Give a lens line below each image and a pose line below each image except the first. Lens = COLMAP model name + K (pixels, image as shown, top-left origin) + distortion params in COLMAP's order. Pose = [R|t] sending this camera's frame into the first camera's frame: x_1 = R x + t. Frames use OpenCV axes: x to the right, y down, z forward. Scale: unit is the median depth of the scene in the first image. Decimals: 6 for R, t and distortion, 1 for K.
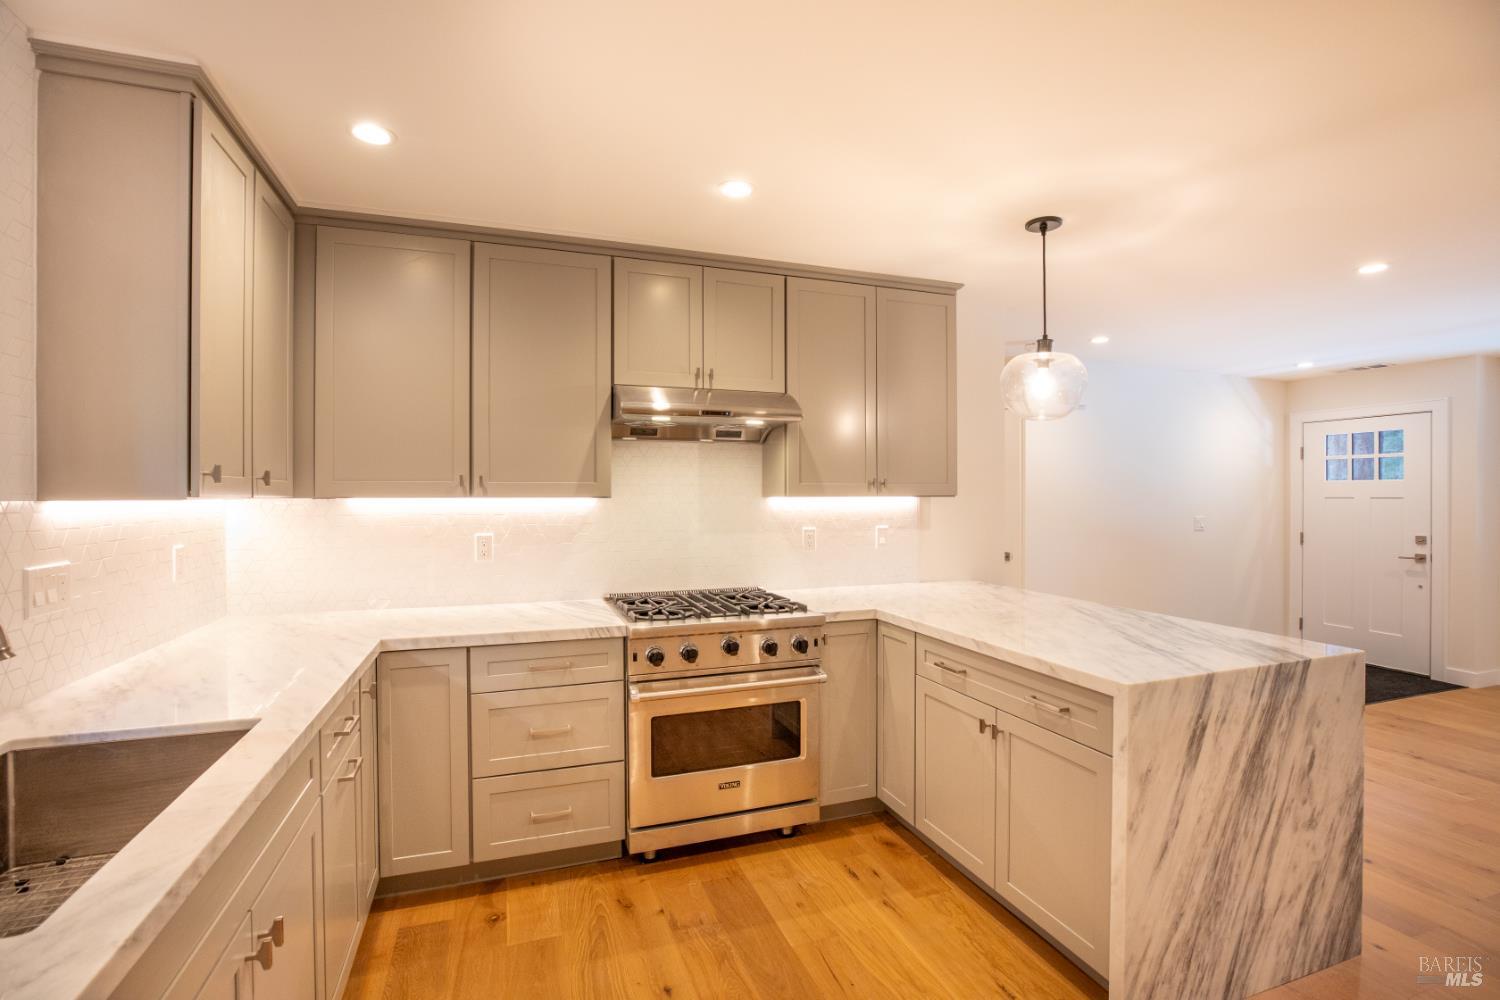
lens RADIAL K [[683.9, 0, 750.1], [0, 683.9, 497.5], [0, 0, 1]] dist [-0.047485, 0.014607]
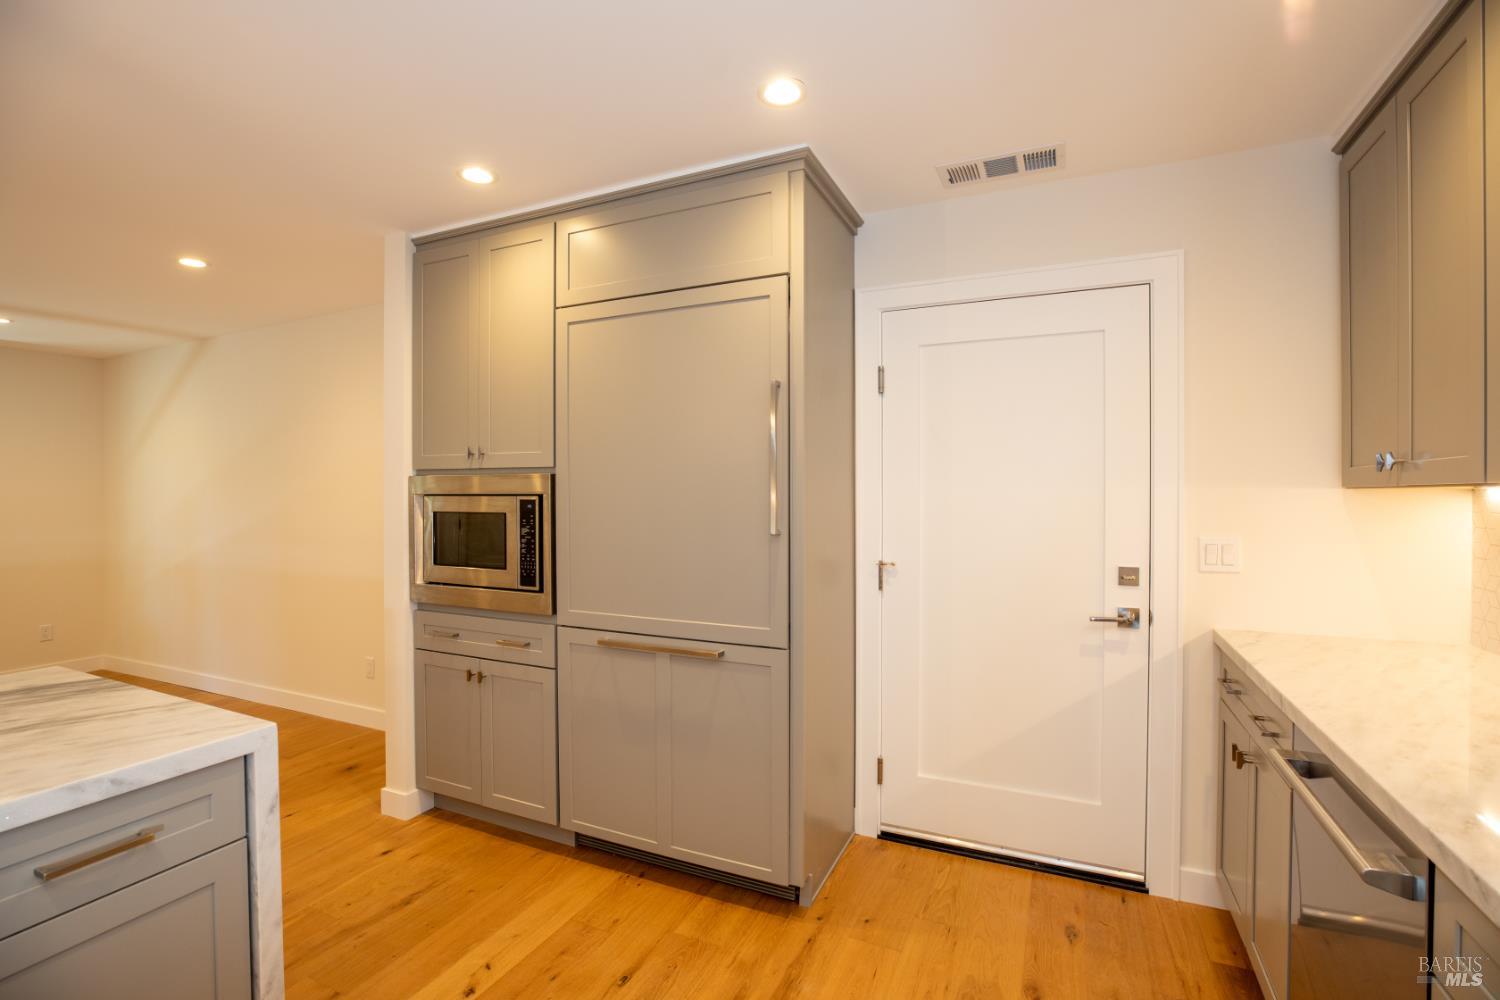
lens RADIAL K [[683.9, 0, 750.1], [0, 683.9, 497.5], [0, 0, 1]] dist [-0.047485, 0.014607]
pose [[-0.709070, -0.002883, 0.705133, -0.234648], [0.003874, 0.999961, 0.007984, 0.006662], [-0.705128, 0.008393, -0.709030, 0.722501]]
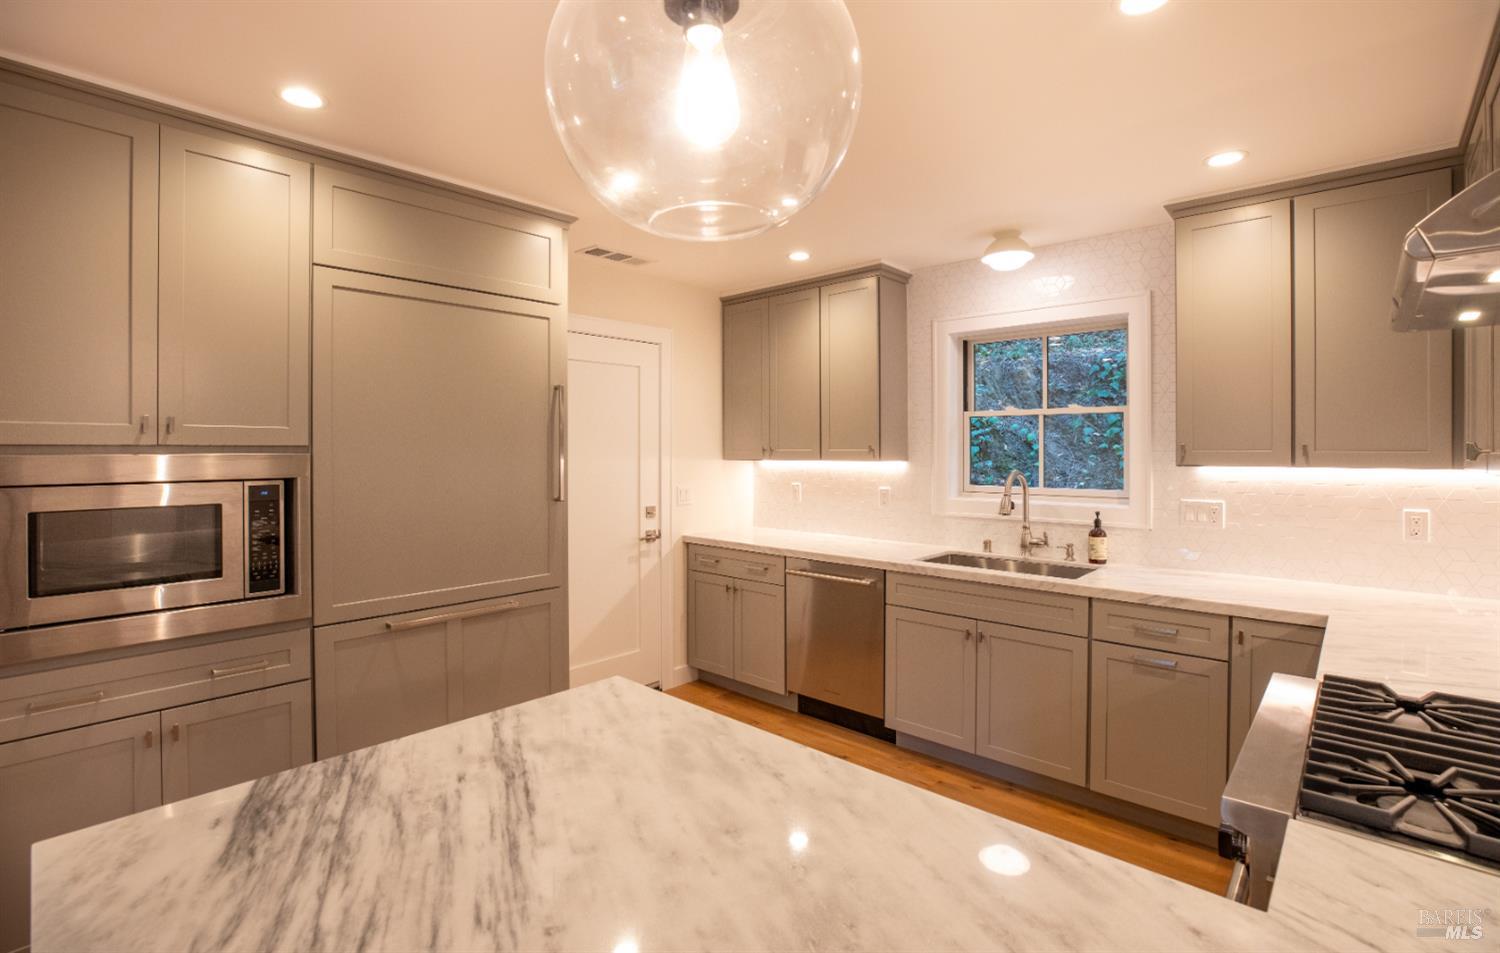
lens RADIAL K [[685.6, 0, 749.3], [0, 685.6, 452.5], [0, 0, 1]] dist [-0.048305, 0.016567]
pose [[-0.886442, 0.004817, -0.462814, 0.523029], [0.000677, 0.999958, 0.009111, -0.027751], [0.462838, 0.007763, -0.886409, 1.203456]]
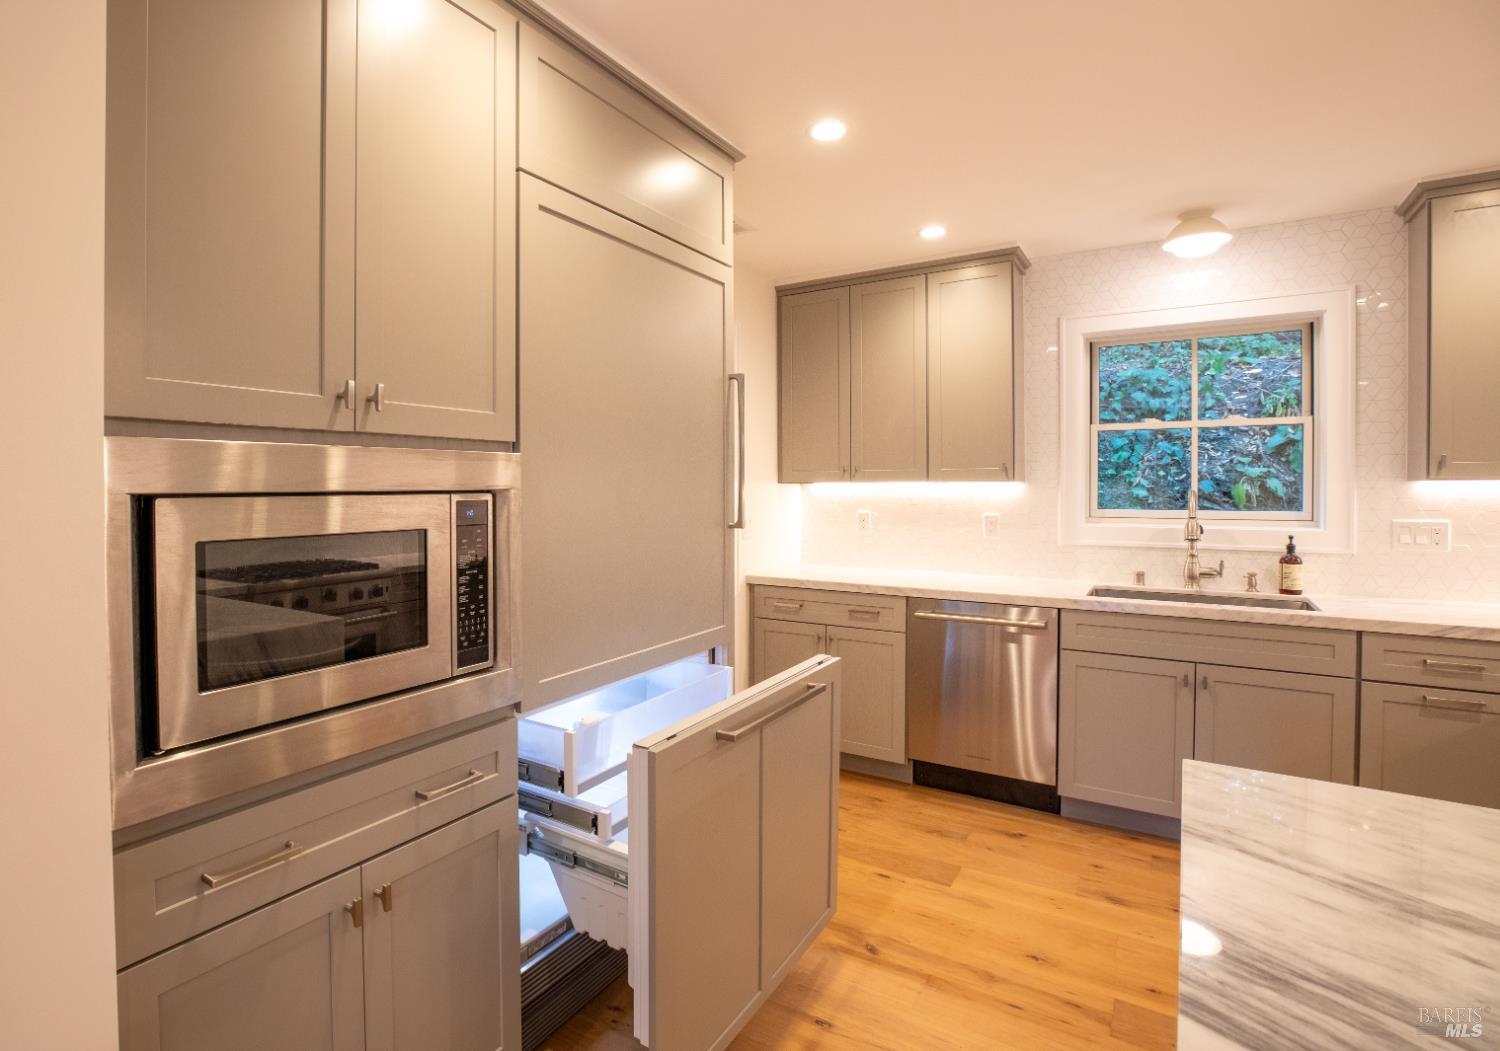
lens RADIAL K [[756.7, 0, 670.5], [0, 756.7, 497.0], [0, 0, 1]] dist [-0.048717, 0.015573]
pose [[-0.810625, 0.012756, -0.585427, 0.866986], [0.002799, 0.999836, 0.017911, 0.004160], [0.585559, 0.012880, -0.810527, 0.802880]]
